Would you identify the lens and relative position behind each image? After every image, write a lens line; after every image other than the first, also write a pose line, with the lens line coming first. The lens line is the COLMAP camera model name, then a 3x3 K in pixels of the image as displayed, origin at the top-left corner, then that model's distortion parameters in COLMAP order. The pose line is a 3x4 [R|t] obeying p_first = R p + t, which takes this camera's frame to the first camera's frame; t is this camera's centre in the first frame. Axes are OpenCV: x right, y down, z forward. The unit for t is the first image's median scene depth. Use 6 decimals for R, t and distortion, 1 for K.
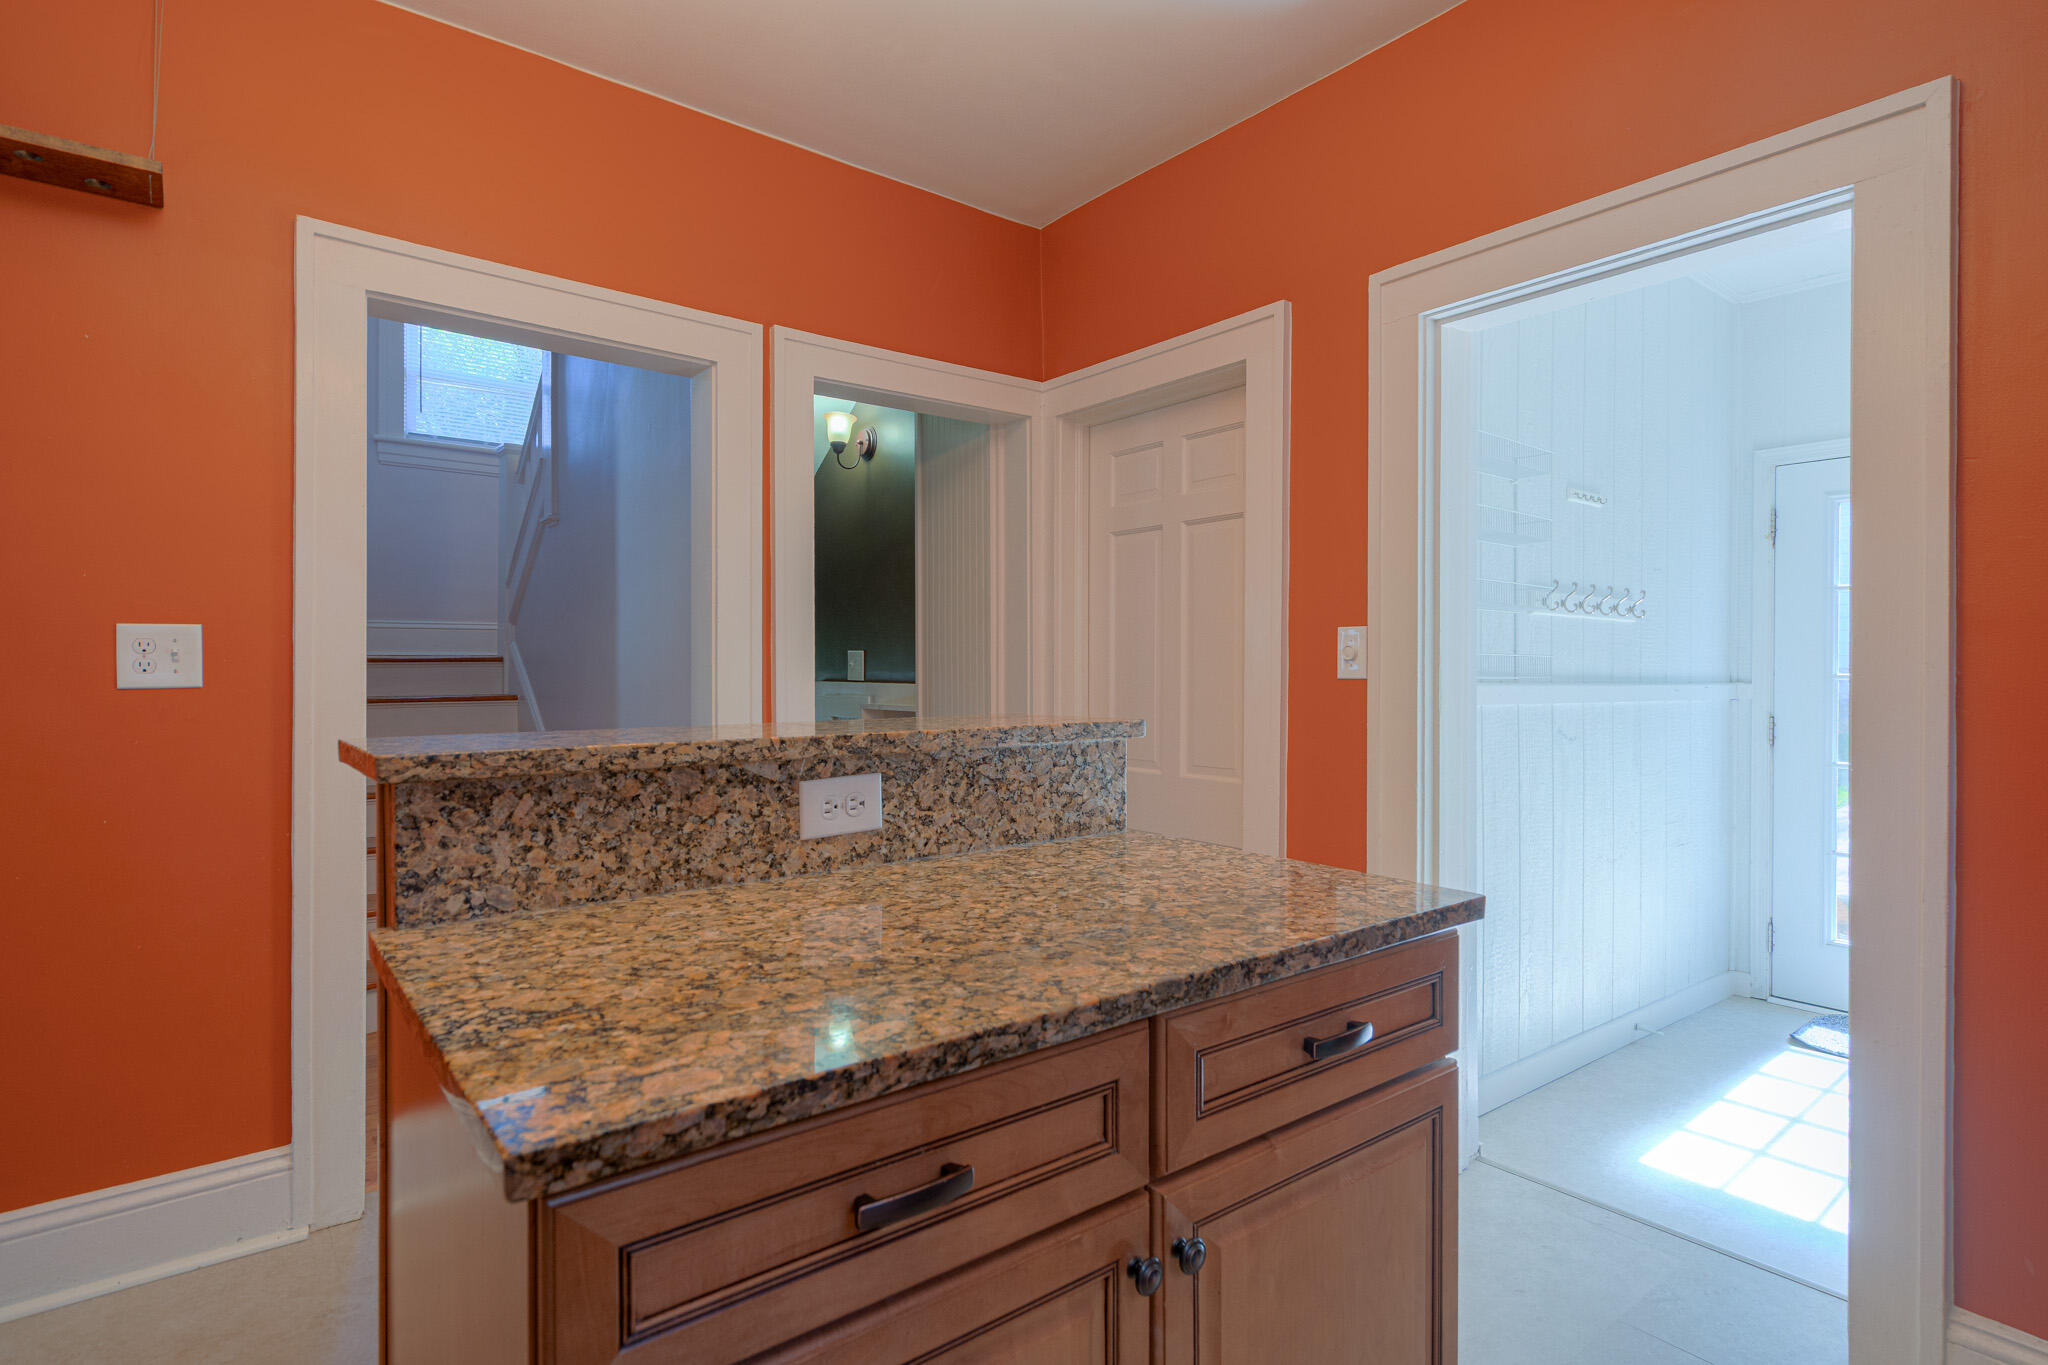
lens RADIAL K [[983.6, 0, 1012.2], [0, 983.6, 682.4], [0, 0, 1]] dist [0.002209, 0.000437]
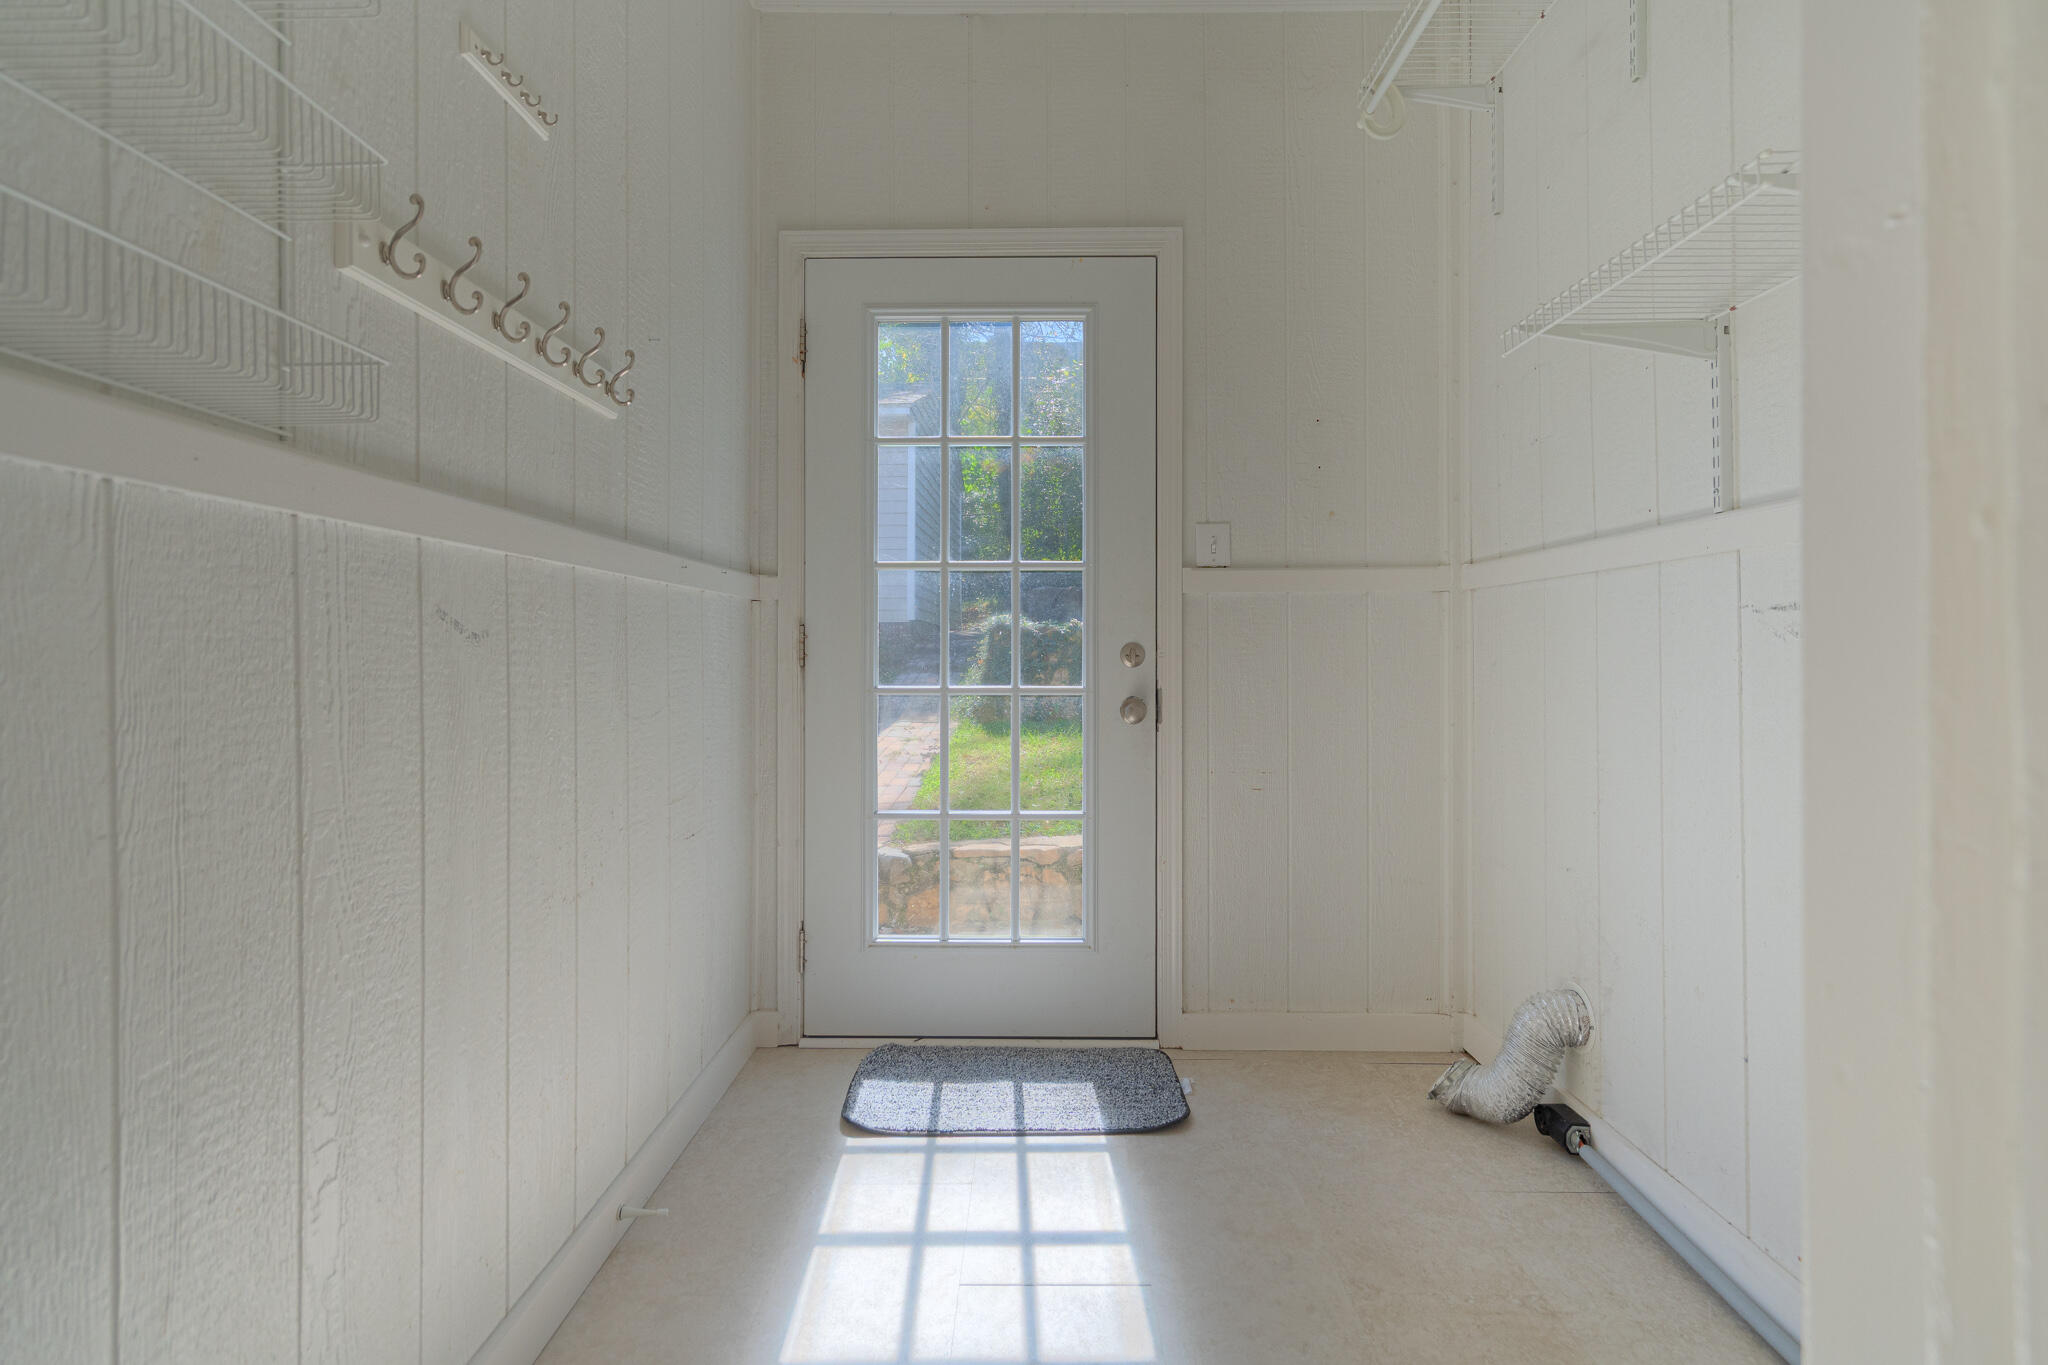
lens RADIAL K [[983.6, 0, 1013.6], [0, 983.6, 665.9], [0, 0, 1]] dist [0.002209, 0.000437]
pose [[0.591168, -0.008004, 0.806509, 0.312971], [0.000541, 0.999954, 0.009527, 0.057251], [-0.806548, -0.005195, 0.591146, 0.485985]]
